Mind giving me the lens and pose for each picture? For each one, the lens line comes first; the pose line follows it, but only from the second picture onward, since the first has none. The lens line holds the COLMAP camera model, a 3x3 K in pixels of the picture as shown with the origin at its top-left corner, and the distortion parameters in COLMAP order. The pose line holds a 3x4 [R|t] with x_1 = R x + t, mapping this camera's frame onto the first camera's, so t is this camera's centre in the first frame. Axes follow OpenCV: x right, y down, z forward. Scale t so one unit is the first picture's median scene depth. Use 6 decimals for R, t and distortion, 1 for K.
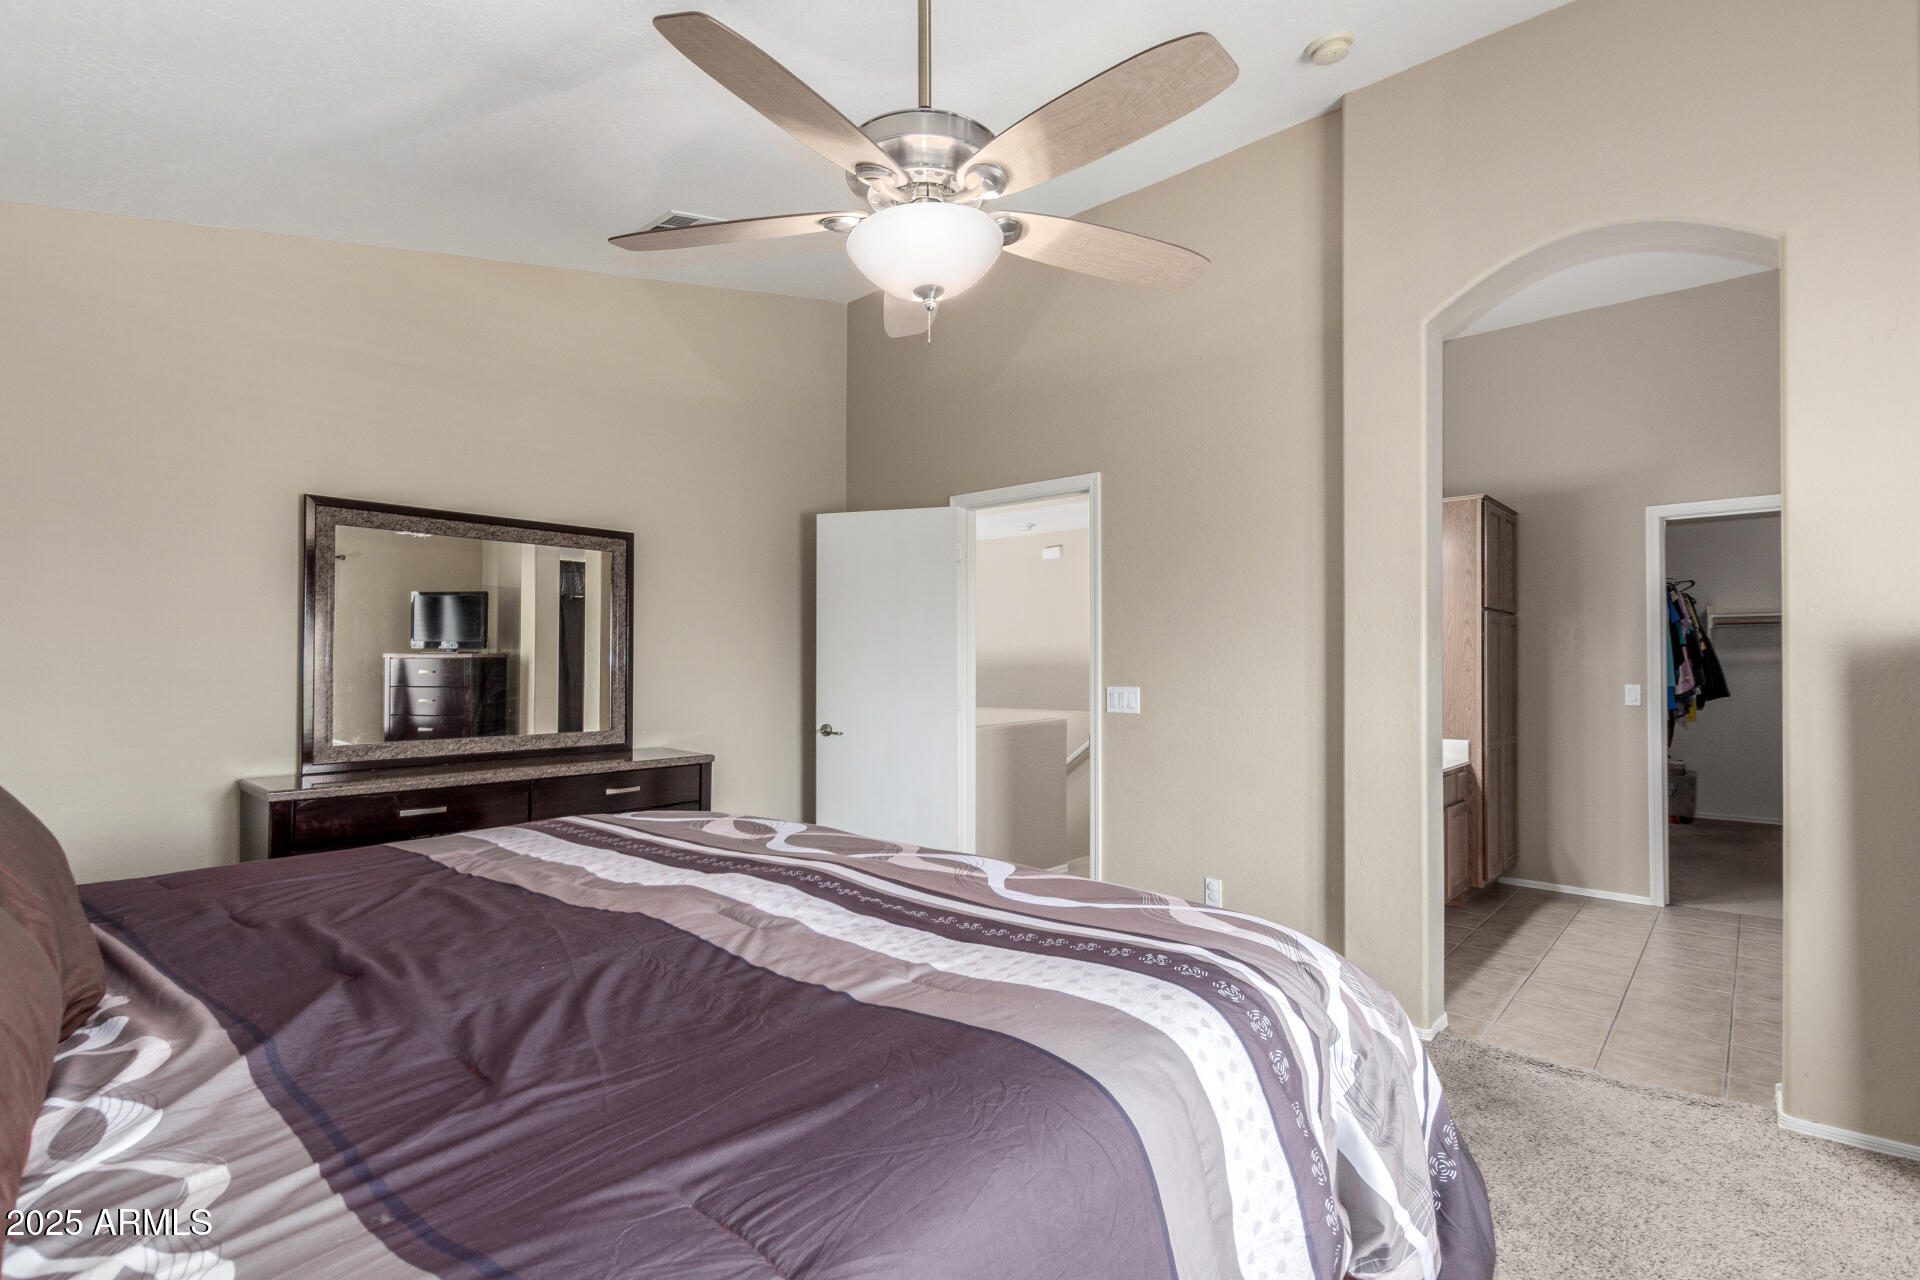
lens RADIAL K [[928.8, 0, 957.3], [0, 928.8, 649.0], [0, 0, 1]] dist [0.005678, -0.000725]
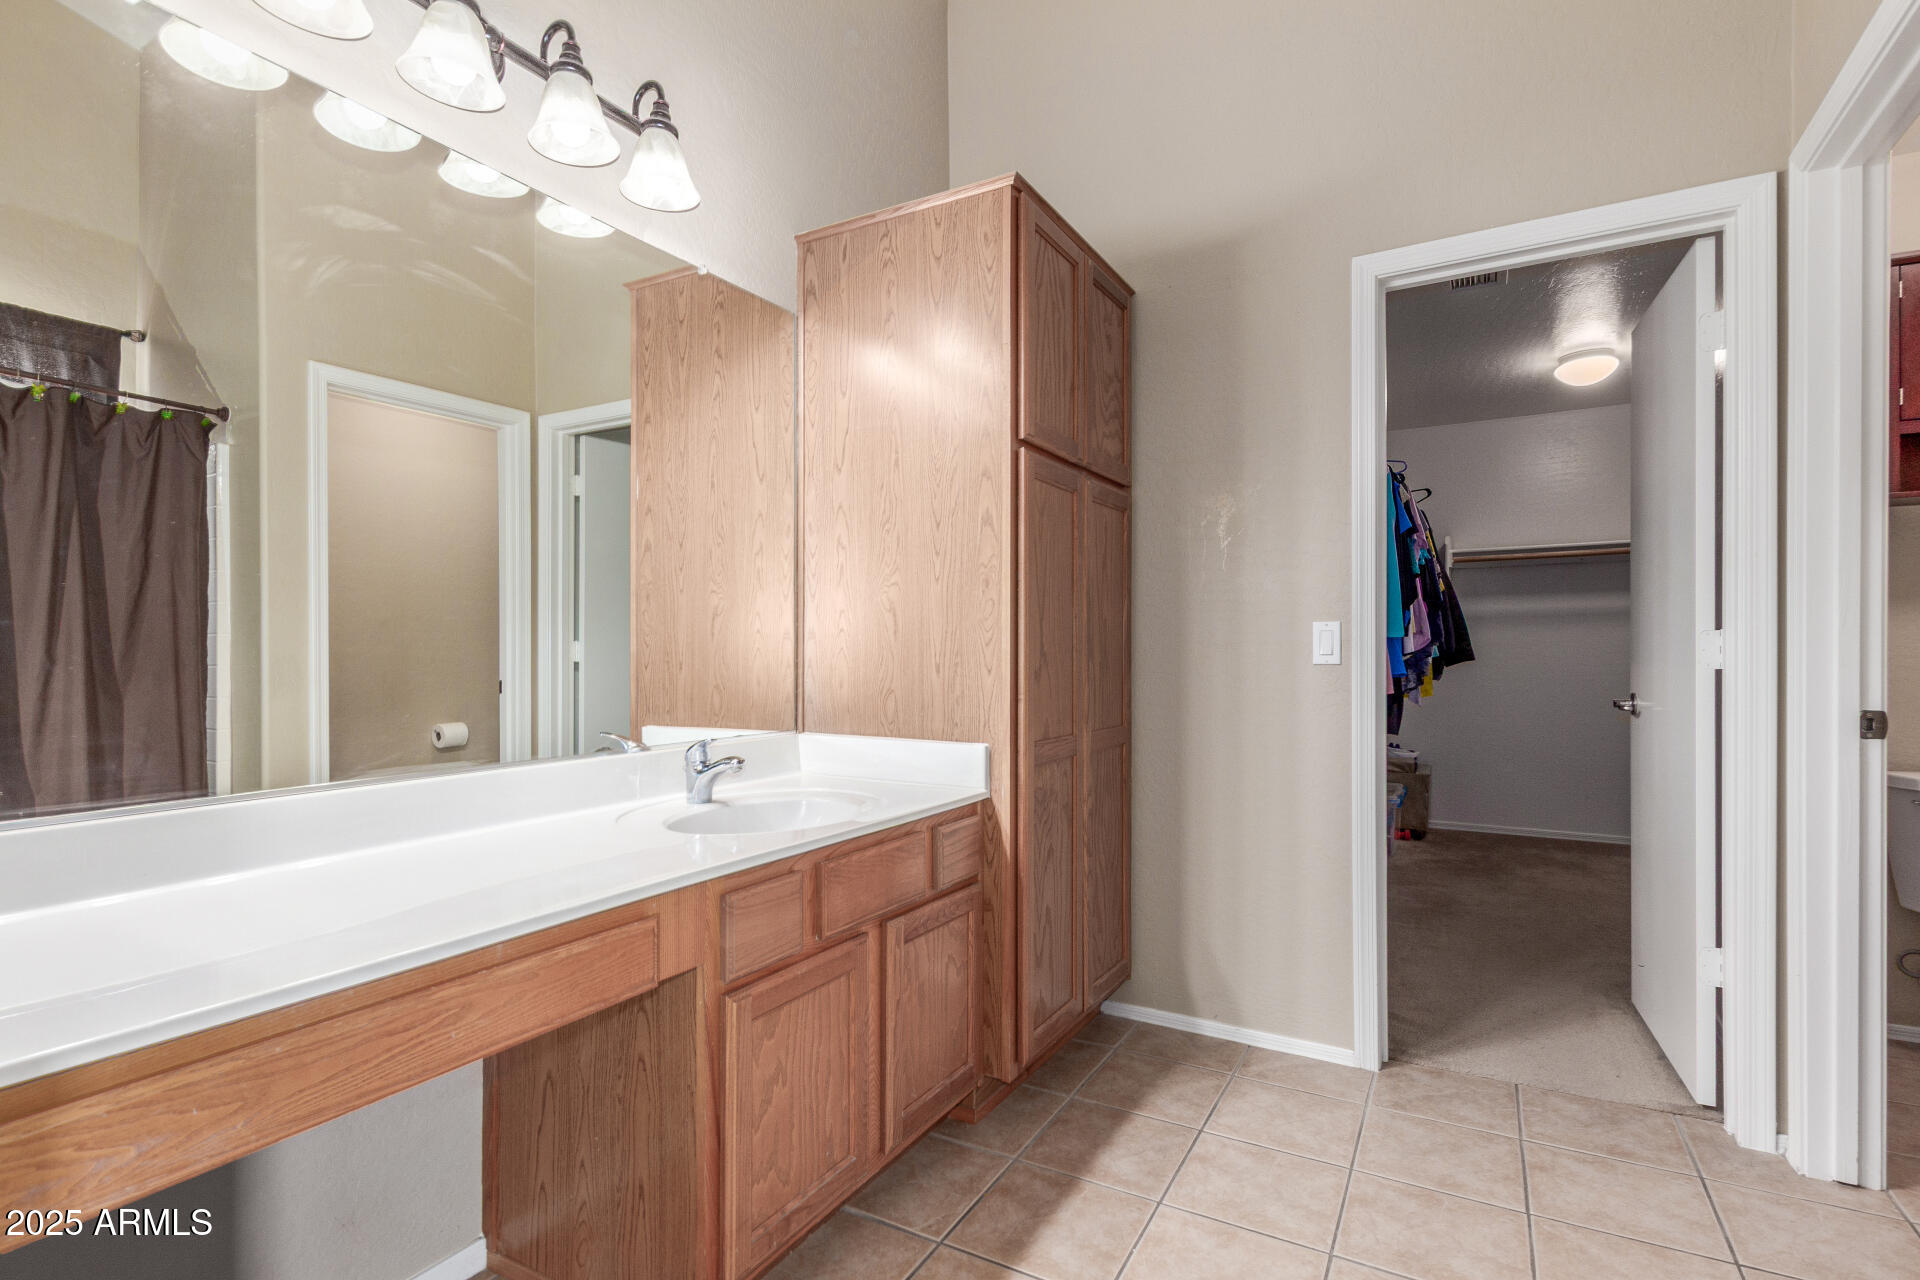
lens RADIAL K [[928.8, 0, 961.7], [0, 928.8, 649.0], [0, 0, 1]] dist [0.005678, -0.000725]
pose [[0.978586, -0.002620, 0.205823, 0.402886], [0.000371, 0.999940, 0.010964, 0.043904], [-0.205840, -0.010653, 0.978528, 0.516191]]
